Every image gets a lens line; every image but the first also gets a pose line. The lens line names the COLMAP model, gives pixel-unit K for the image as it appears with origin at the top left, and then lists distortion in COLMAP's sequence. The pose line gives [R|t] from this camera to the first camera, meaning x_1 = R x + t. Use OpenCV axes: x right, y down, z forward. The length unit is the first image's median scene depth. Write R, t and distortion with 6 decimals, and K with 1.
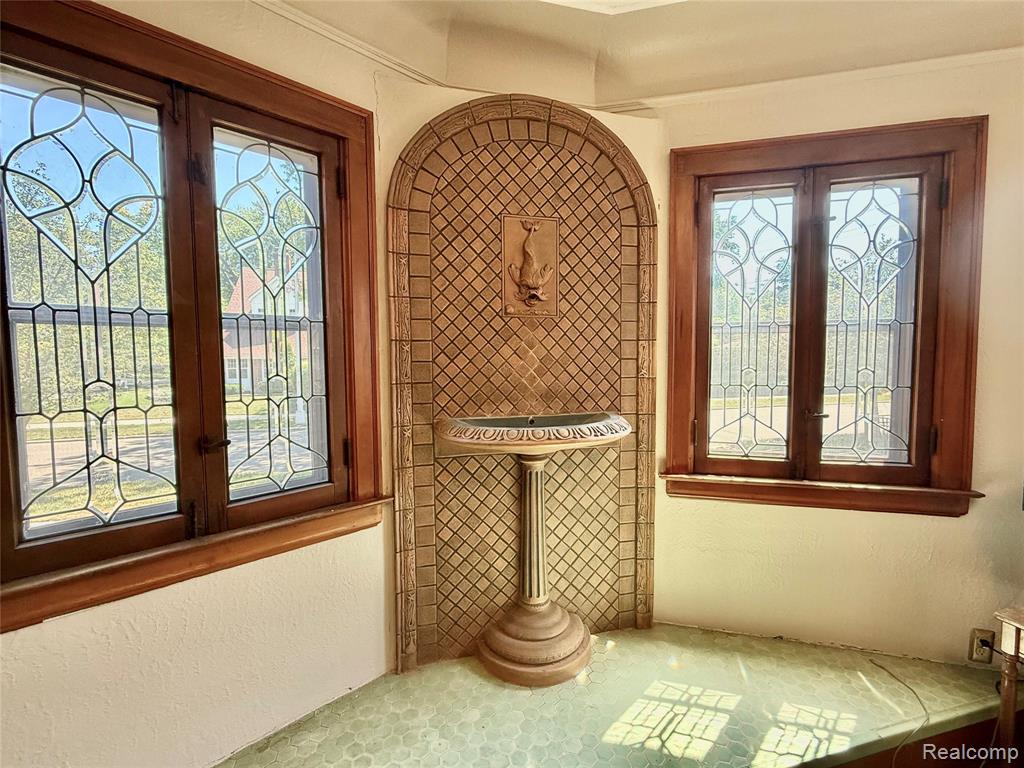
lens RADIAL K [[450.1, 0, 512.0], [0, 450.1, 384.0], [0, 0, 1]] dist [0.000264, 0.000164]
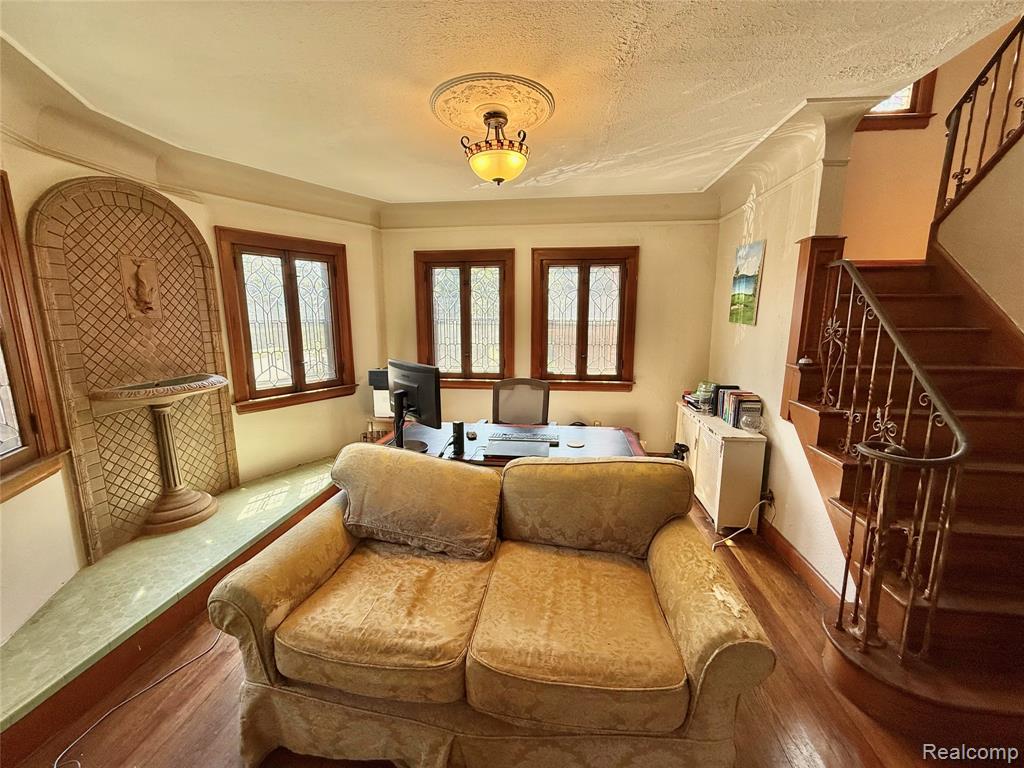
lens RADIAL K [[410.4, 0, 512.0], [0, 410.4, 384.0], [0, 0, 1]] dist [0.000014, 0.000139]
pose [[0.368399, -0.150690, 0.917374, -0.844534], [0.052520, 0.988574, 0.141294, -0.061988], [-0.928183, -0.003872, 0.372104, -0.747045]]
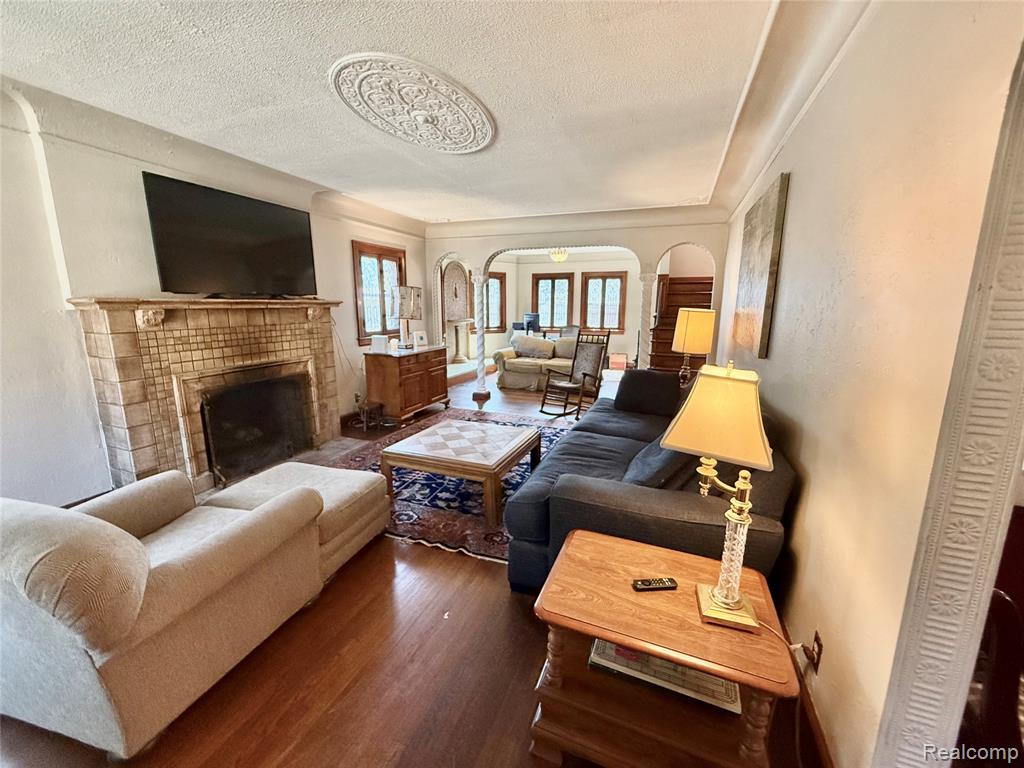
lens RADIAL K [[410.4, 0, 512.0], [0, 410.4, 384.0], [0, 0, 1]] dist [0.000014, 0.000139]
pose [[0.585871, -0.141646, 0.797930, -3.639795], [0.037552, 0.988294, 0.147866, 0.141778], [-0.809534, -0.056666, 0.584332, -2.492999]]
